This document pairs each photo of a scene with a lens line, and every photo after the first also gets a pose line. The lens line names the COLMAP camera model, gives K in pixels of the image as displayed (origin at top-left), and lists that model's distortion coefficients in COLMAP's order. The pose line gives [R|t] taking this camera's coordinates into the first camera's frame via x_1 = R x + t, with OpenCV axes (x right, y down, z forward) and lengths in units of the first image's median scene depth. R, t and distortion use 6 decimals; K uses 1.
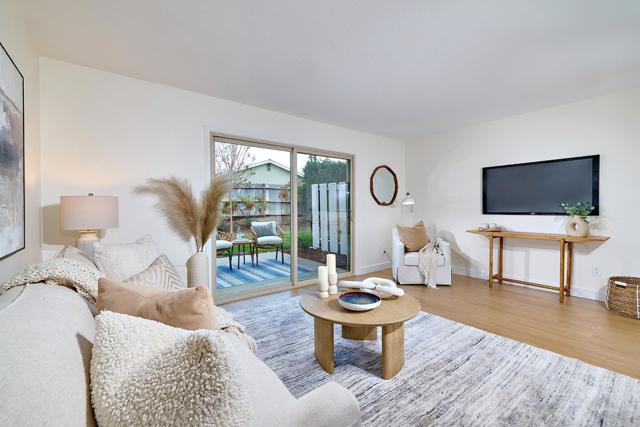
lens RADIAL K [[274.4, 0, 316.7], [0, 274.4, 212.1], [0, 0, 1]] dist [0.003263, 0.000281]
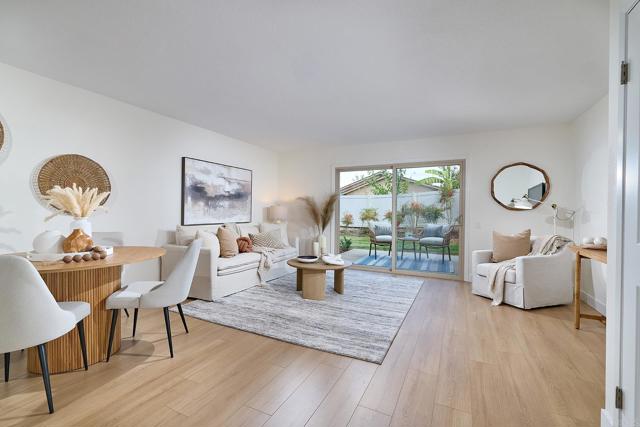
lens RADIAL K [[282.8, 0, 327.1], [0, 282.8, 212.5], [0, 0, 1]] dist [-0.002039, -0.000165]
pose [[0.452660, 0.011156, -0.891613, 1.025469], [-0.026958, 0.999636, -0.001178, -0.000291], [0.891276, 0.024570, 0.452796, 0.110768]]
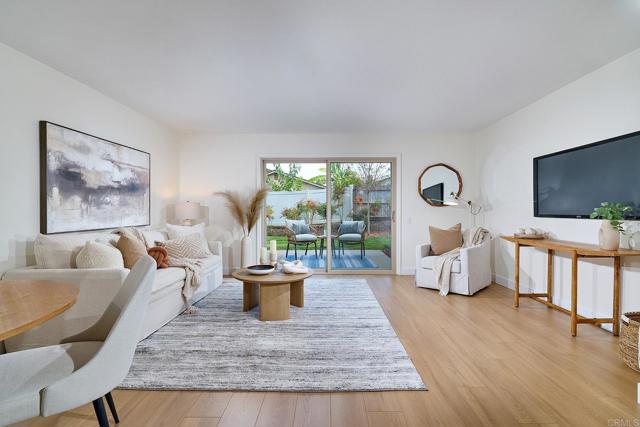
lens RADIAL K [[282.8, 0, 327.1], [0, 282.8, 212.5], [0, 0, 1]] dist [-0.002039, -0.000165]
pose [[0.790324, 0.008855, -0.612625, 0.727998], [-0.012735, 0.999917, -0.001976, 0.005311], [0.612556, 0.009364, 0.790371, -0.007739]]
